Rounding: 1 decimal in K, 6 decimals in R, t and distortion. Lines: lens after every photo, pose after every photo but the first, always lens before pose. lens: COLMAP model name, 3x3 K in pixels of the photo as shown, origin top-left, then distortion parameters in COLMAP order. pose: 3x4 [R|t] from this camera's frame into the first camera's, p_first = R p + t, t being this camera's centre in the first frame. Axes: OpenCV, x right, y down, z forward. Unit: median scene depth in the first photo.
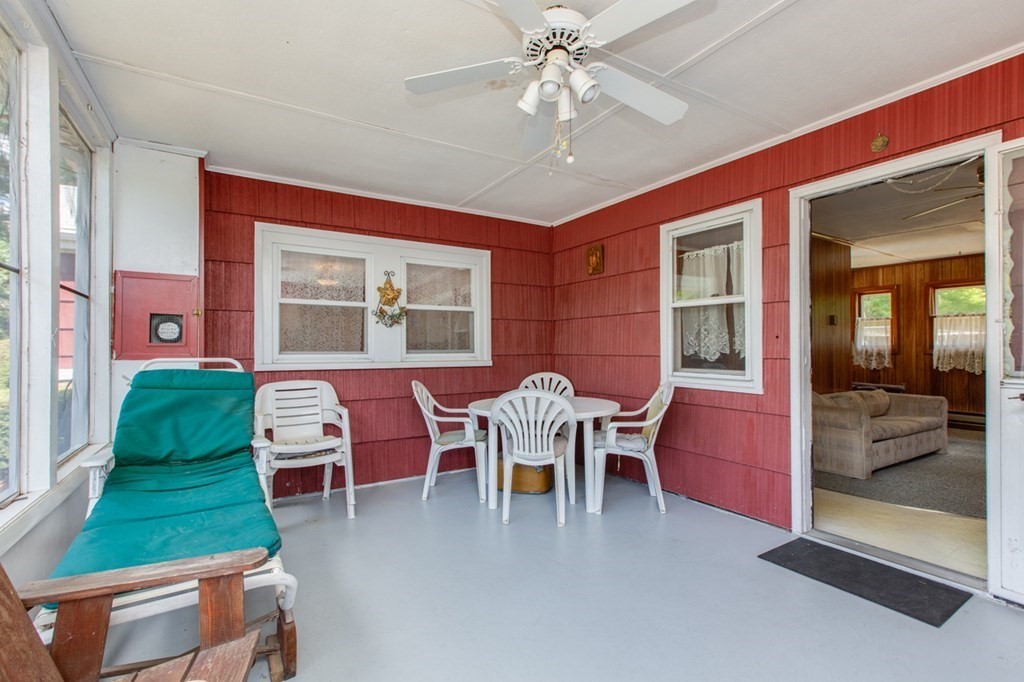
lens RADIAL K [[459.2, 0, 511.8], [0, 459.2, 346.7], [0, 0, 1]] dist [-0.003724, -0.000250]
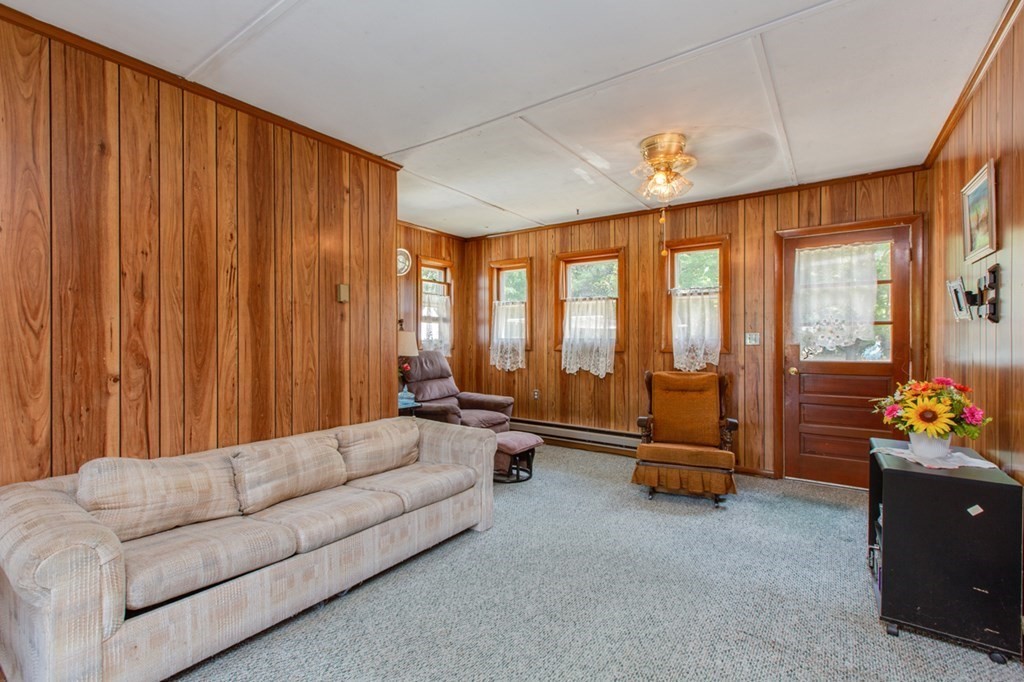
lens RADIAL K [[459.2, 0, 514.3], [0, 459.2, 339.2], [0, 0, 1]] dist [-0.003724, -0.000250]
pose [[0.924041, -0.000382, 0.382294, 0.546888], [-0.000751, 0.999996, 0.002815, -0.004098], [-0.382293, -0.002889, 0.924037, 0.327770]]
